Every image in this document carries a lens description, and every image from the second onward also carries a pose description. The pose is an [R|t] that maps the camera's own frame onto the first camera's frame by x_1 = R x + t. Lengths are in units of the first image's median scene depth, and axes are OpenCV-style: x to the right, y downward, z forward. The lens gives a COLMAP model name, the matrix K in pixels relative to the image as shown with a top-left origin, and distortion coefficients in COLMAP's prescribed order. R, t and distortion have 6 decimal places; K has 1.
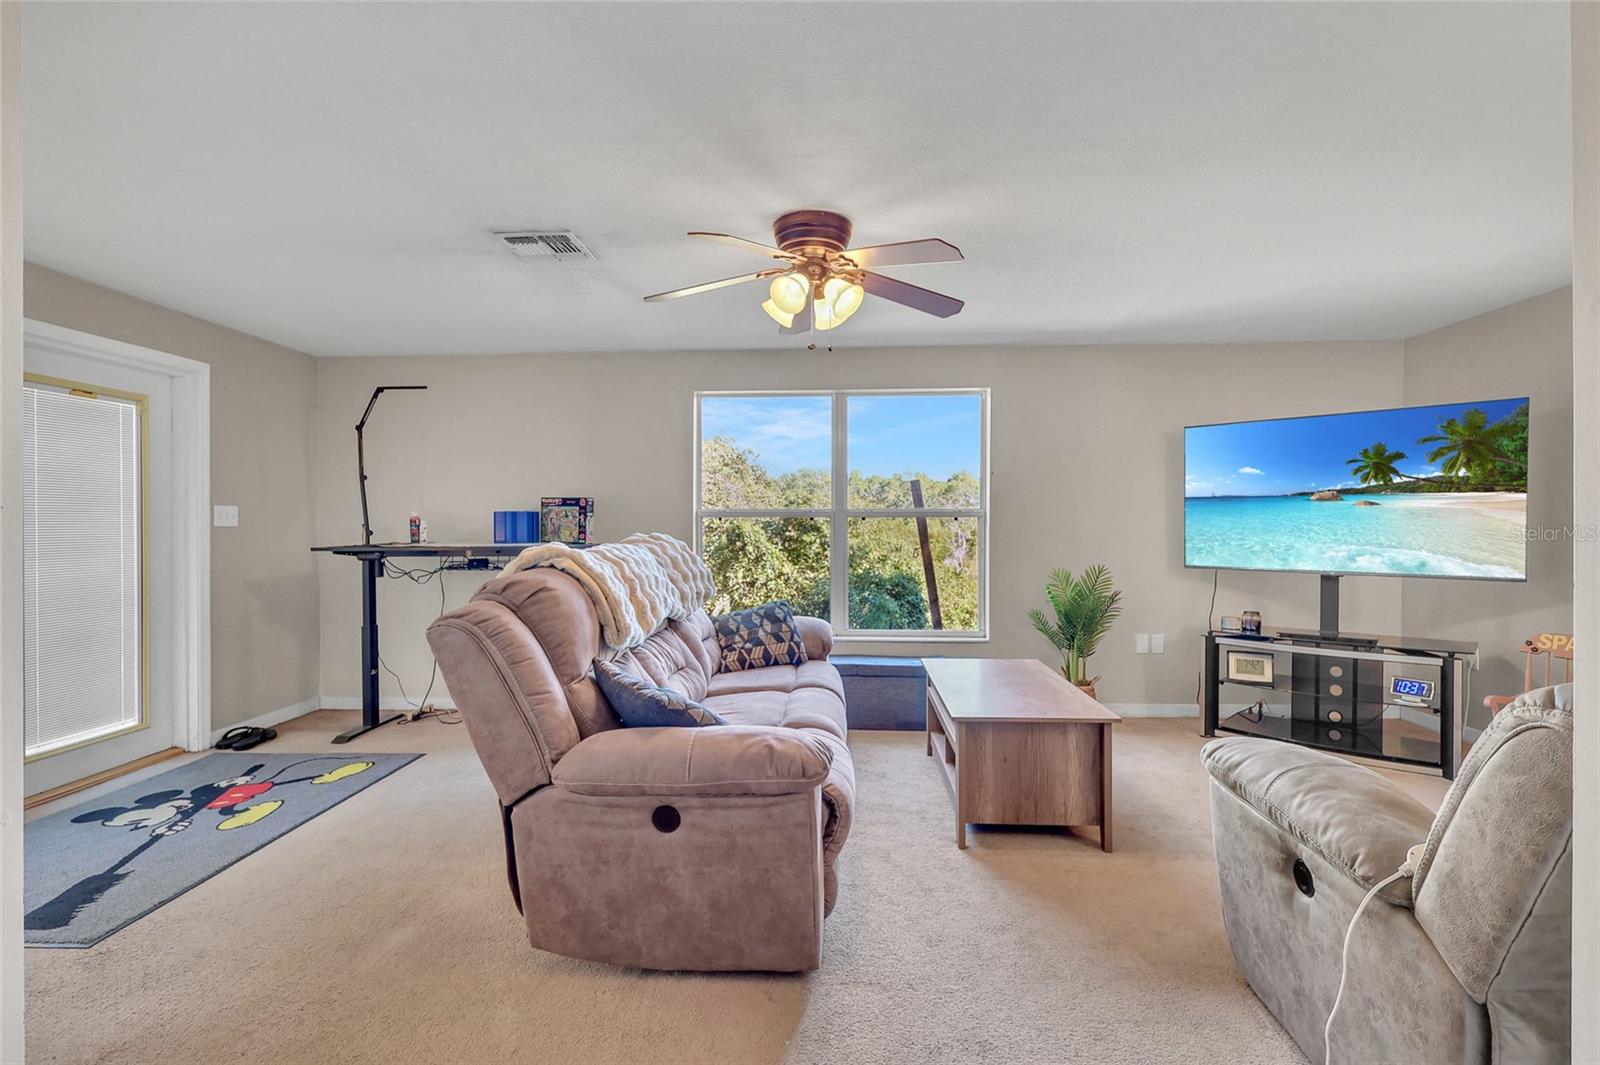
lens RADIAL K [[760.1, 0, 800.0], [0, 760.1, 532.5], [0, 0, 1]] dist [0.034670, 0.000330]
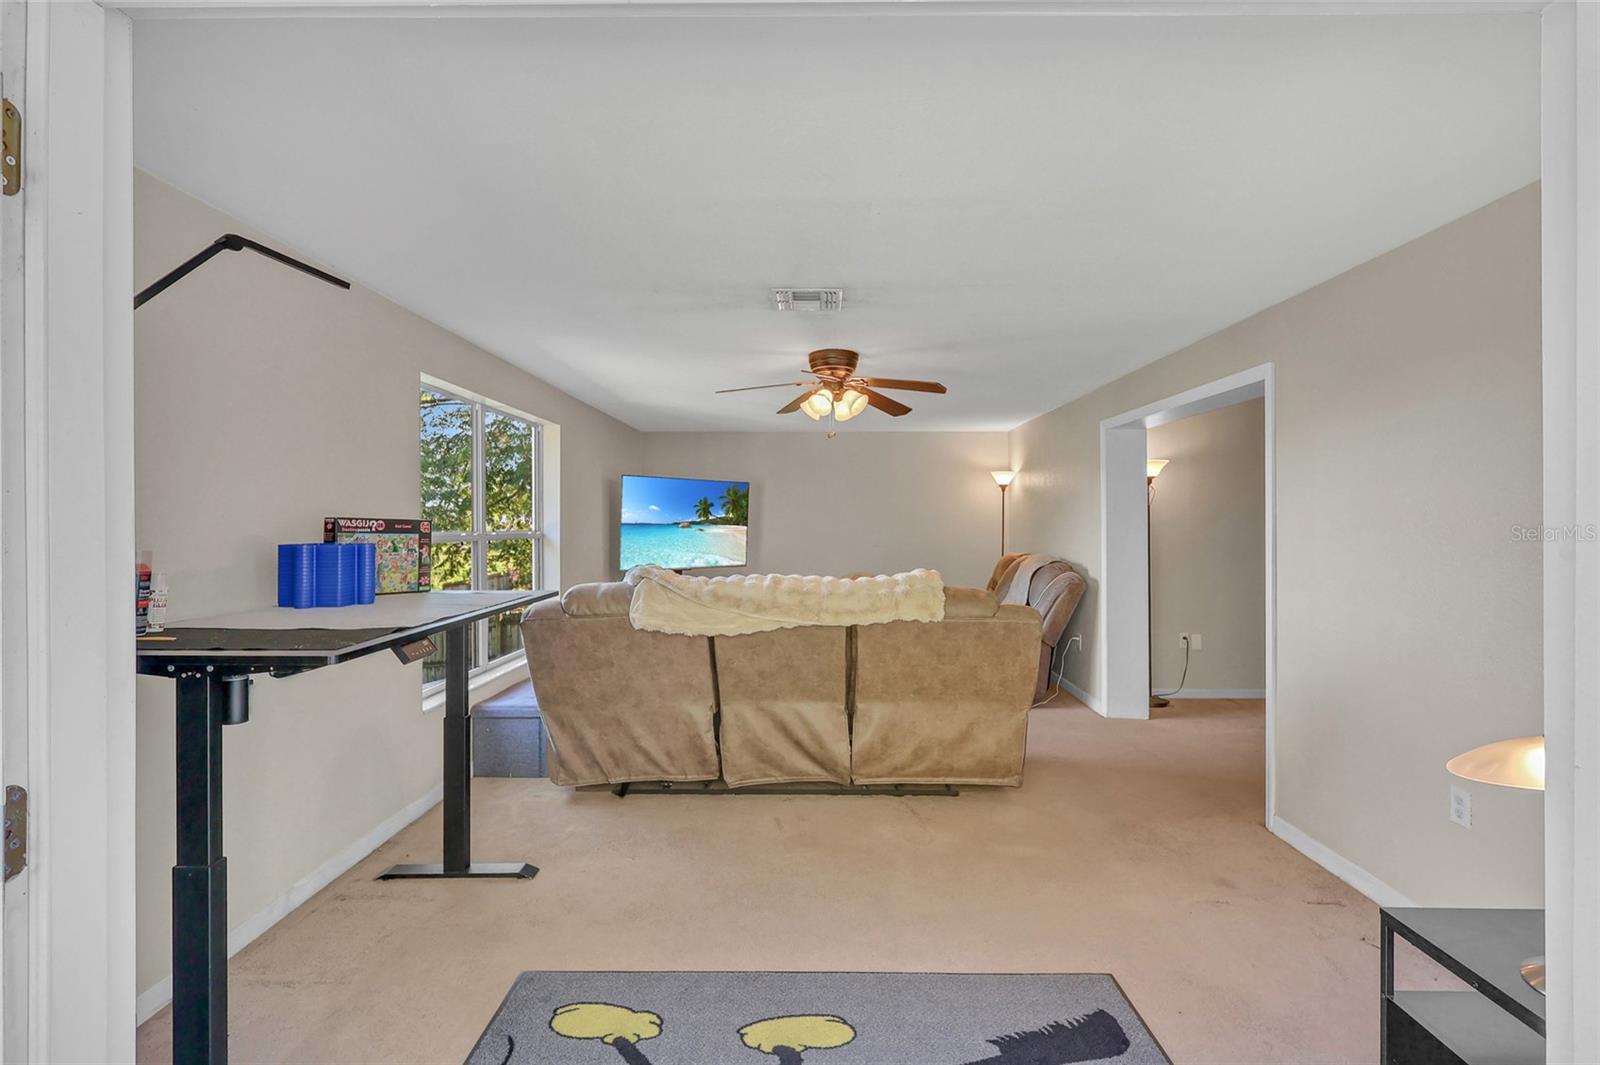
lens RADIAL K [[785.9, 0, 800.0], [0, 785.9, 532.5], [0, 0, 1]] dist [-0.000320, 0.000035]
pose [[-0.039390, -0.007610, 0.999195, -1.146252], [0.008555, 0.999932, 0.007953, -0.045380], [-0.999187, 0.008862, -0.039322, 0.868140]]
